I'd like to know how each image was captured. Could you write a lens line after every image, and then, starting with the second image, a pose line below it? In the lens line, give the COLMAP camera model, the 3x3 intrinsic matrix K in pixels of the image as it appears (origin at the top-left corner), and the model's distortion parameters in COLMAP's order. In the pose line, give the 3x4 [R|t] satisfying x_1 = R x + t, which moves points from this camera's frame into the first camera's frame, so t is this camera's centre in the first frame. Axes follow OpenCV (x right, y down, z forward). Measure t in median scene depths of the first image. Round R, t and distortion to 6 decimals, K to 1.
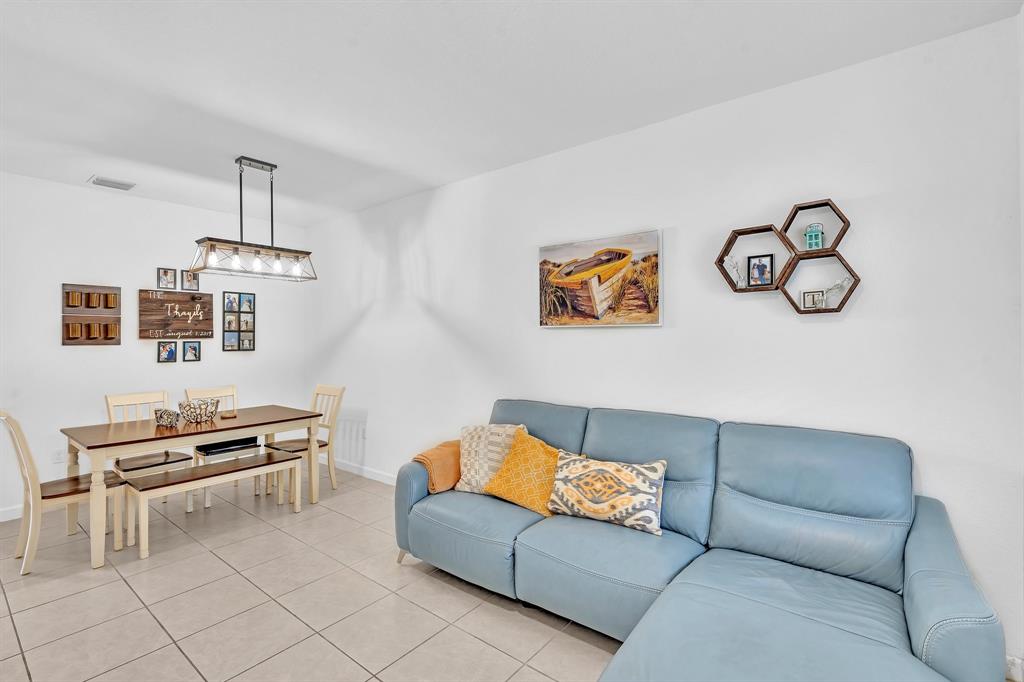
lens RADIAL K [[476.6, 0, 505.2], [0, 476.6, 336.4], [0, 0, 1]] dist [-0.005451, -0.000738]
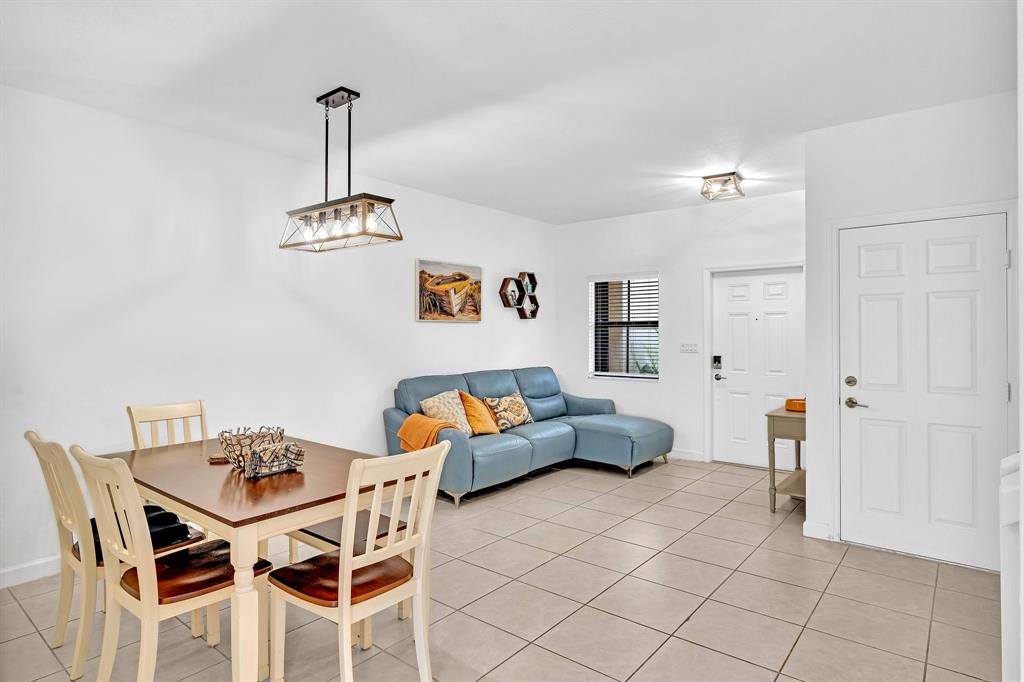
lens RADIAL K [[554.3, 0, 516.5], [0, 554.3, 336.5], [0, 0, 1]] dist [0.002468, -0.001181]
pose [[-0.006898, -0.004748, 0.999965, -1.653689], [-0.000096, 0.999989, 0.004747, 0.019541], [-0.999976, -0.000063, -0.006899, 0.844358]]
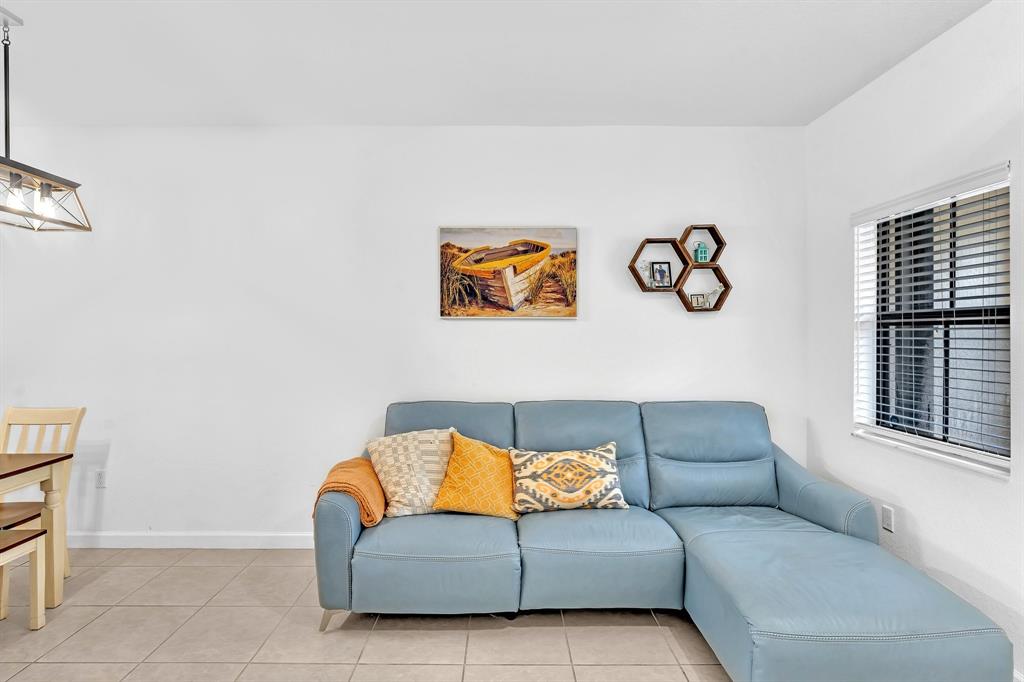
lens RADIAL K [[521.9, 0, 511.9], [0, 521.9, 340.7], [0, 0, 1]] dist [0.001423, 0.000907]
pose [[0.771473, -0.004799, 0.636244, -0.504077], [-0.004700, 0.999901, 0.013241, 0.010896], [-0.636244, -0.013206, 0.771375, 0.186932]]
